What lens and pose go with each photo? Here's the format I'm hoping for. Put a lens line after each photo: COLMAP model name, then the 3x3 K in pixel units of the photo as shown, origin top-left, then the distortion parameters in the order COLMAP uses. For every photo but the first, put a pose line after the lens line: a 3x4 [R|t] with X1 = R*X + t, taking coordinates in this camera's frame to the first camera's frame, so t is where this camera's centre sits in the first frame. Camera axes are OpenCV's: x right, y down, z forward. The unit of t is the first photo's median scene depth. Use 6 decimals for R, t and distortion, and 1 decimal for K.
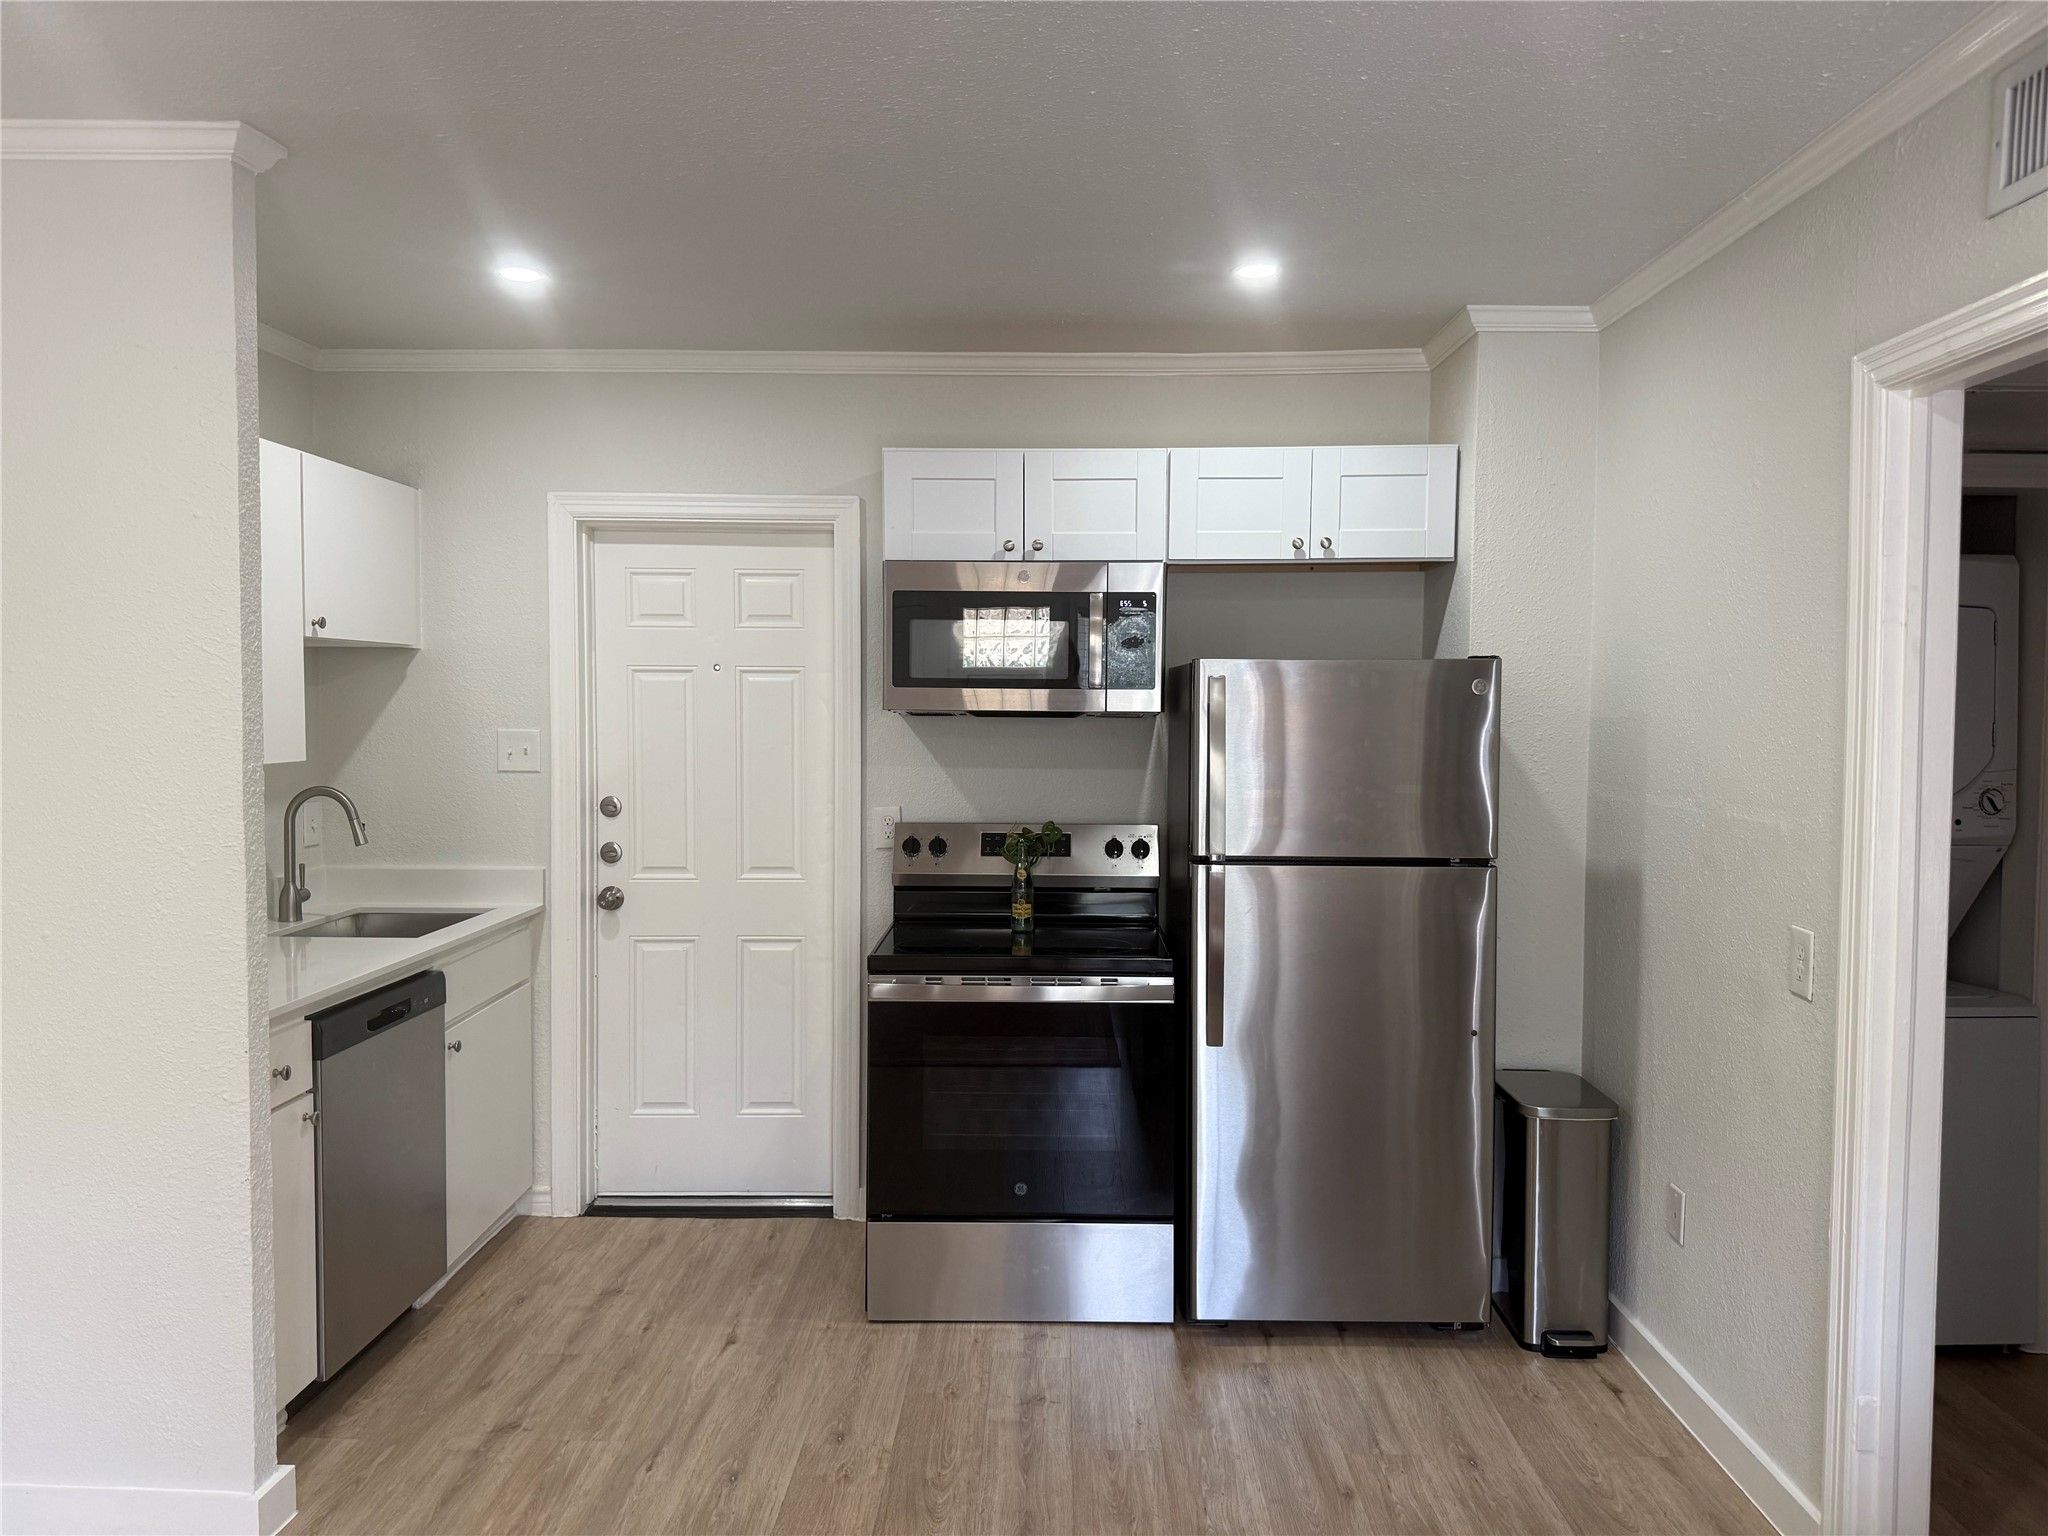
lens RADIAL K [[1442.2, 0, 1024.0], [0, 1442.2, 768.0], [0, 0, 1]] dist [0.037072, -0.004527]
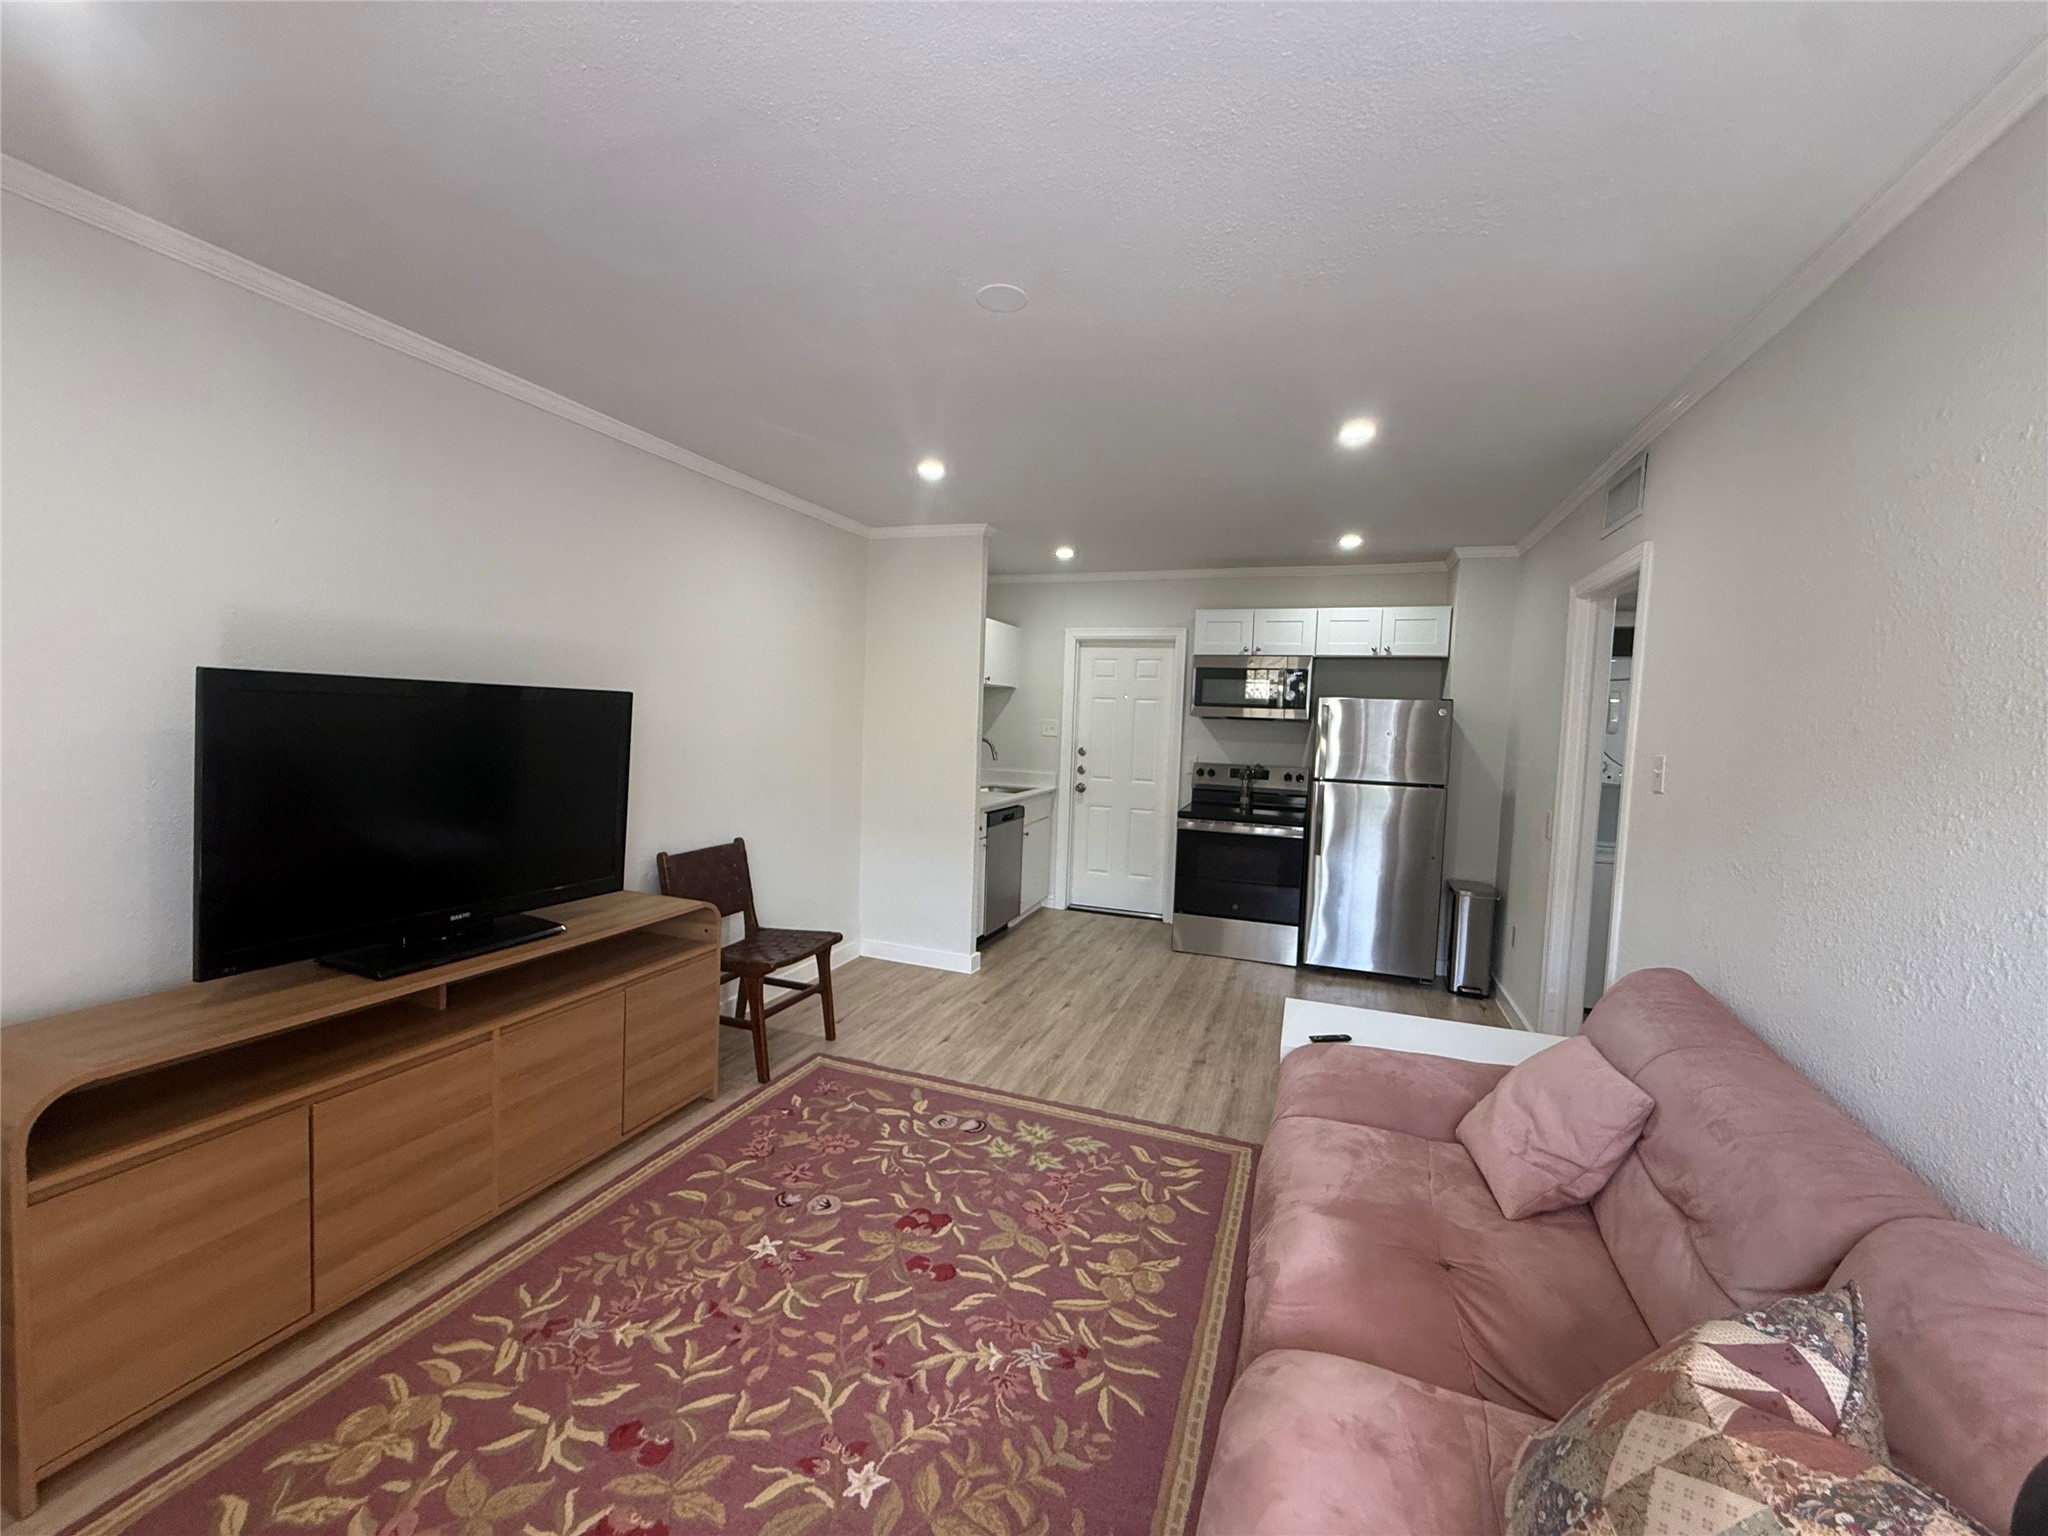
lens RADIAL K [[832.0, 0, 1024.0], [0, 832.0, 768.0], [0, 0, 1]] dist [0.002785, 0.000288]
pose [[0.945107, 0.048347, -0.323165, 0.109033], [-0.043842, 0.998813, 0.021208, 0.035683], [0.323807, -0.005876, 0.946105, -0.501619]]
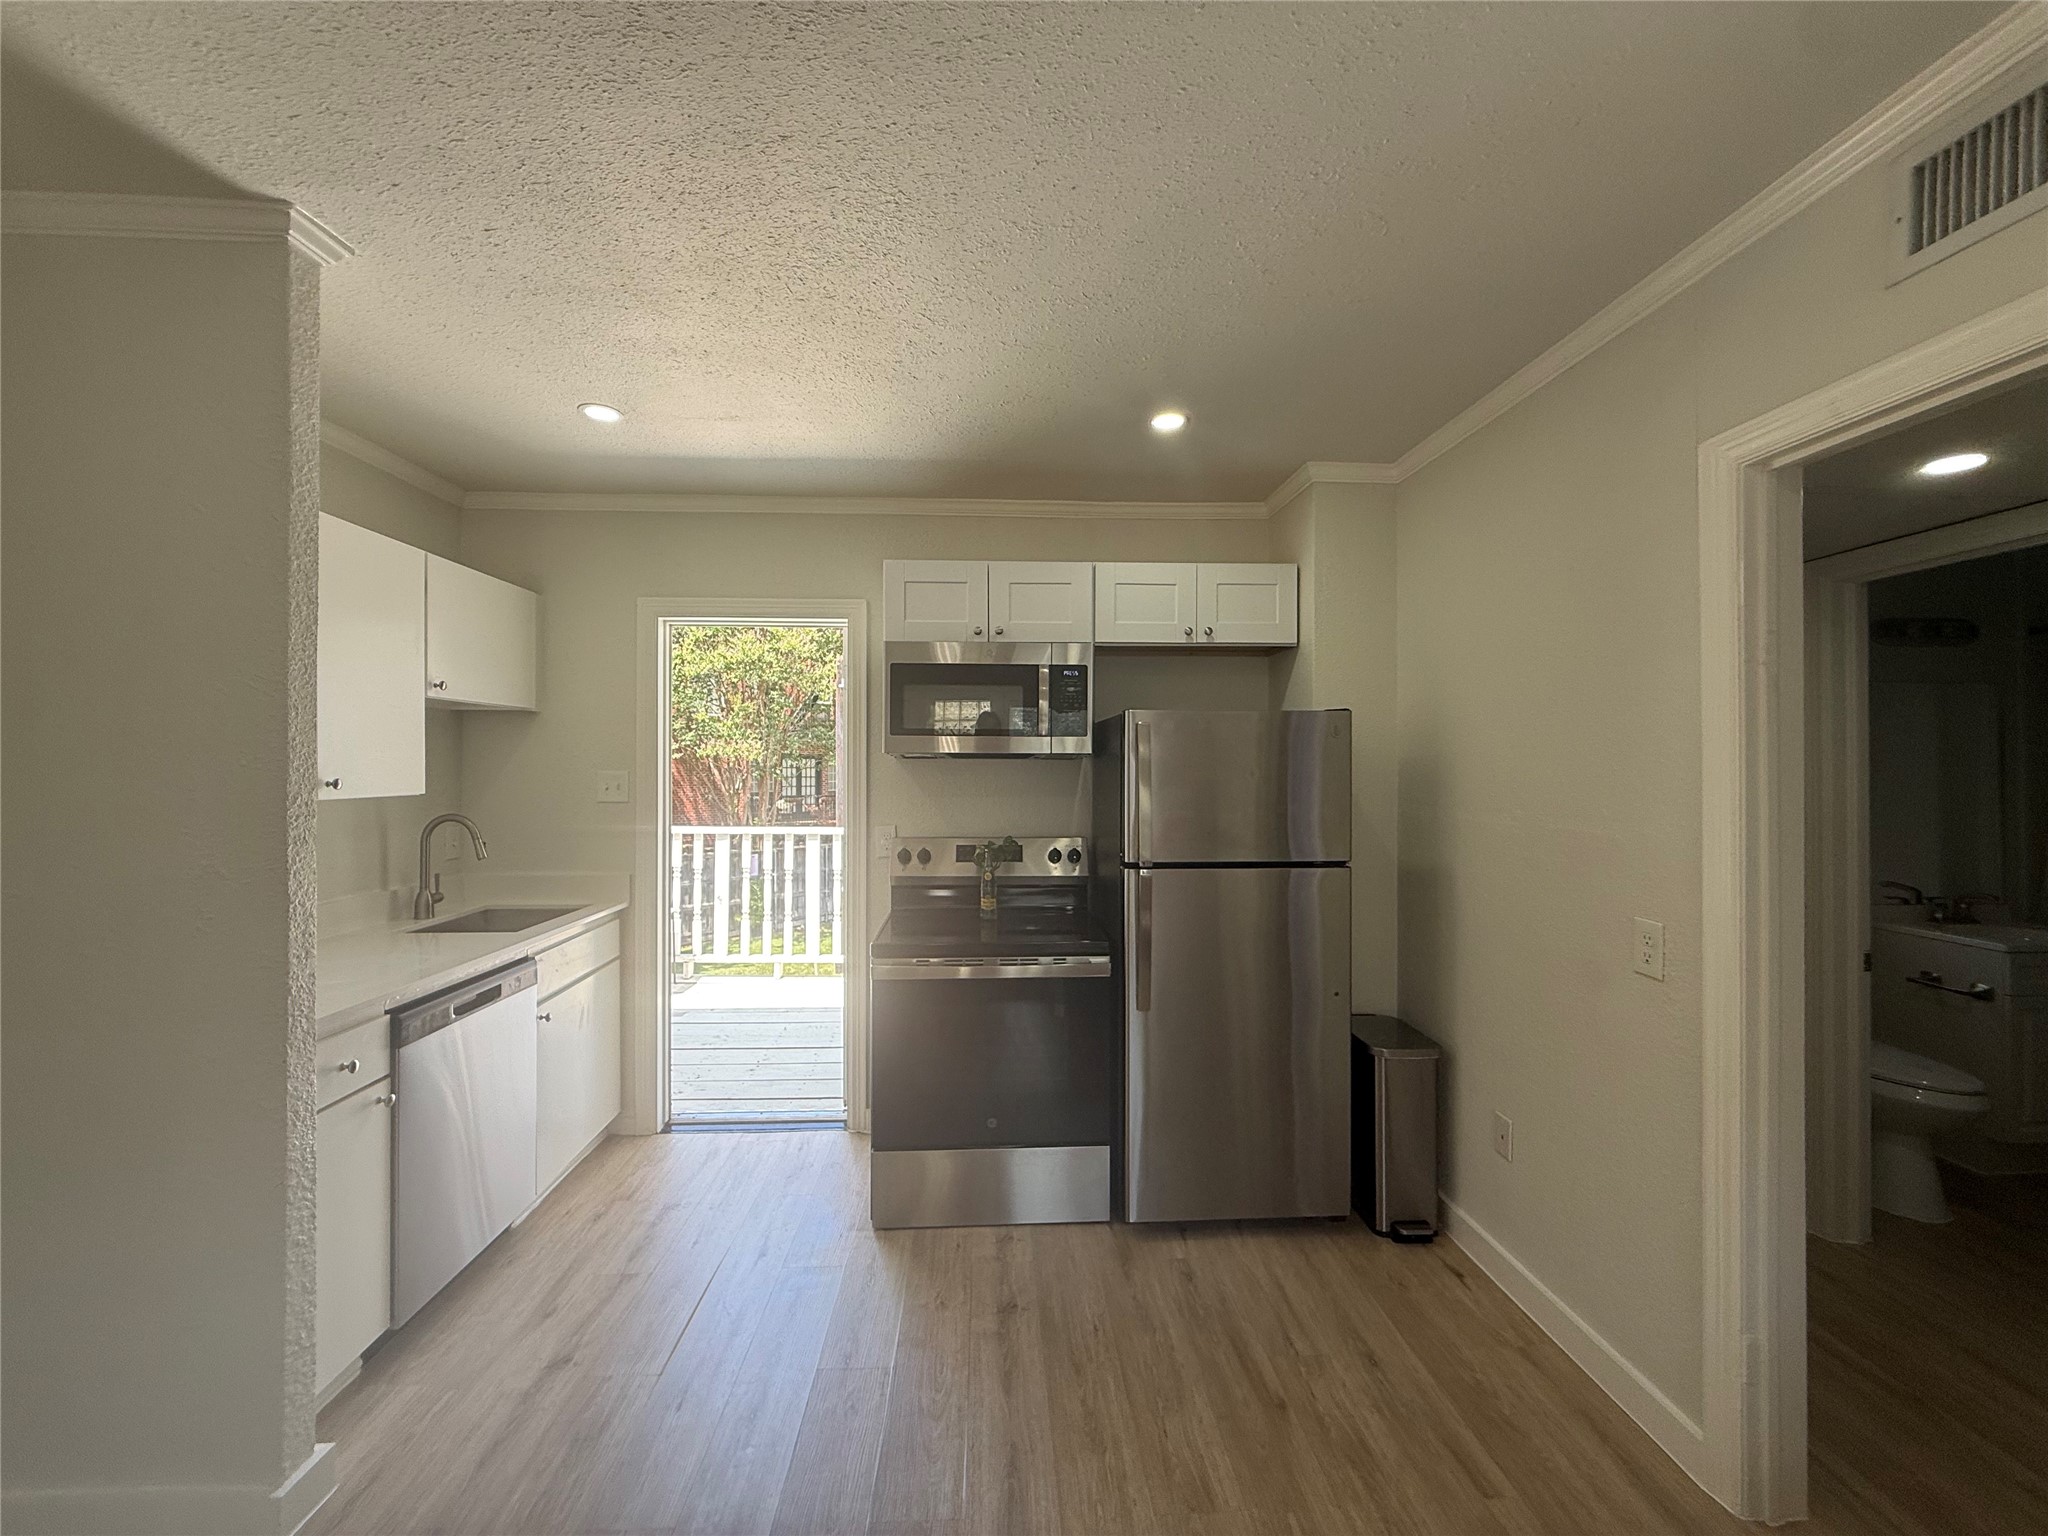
lens RADIAL K [[832.0, 0, 1024.0], [0, 832.0, 768.0], [0, 0, 1]] dist [0.002785, 0.000288]
pose [[0.997610, -0.004296, 0.068957, -0.024164], [0.007098, 0.999157, -0.040437, 0.005658], [-0.068725, 0.040830, 0.996800, 0.251413]]
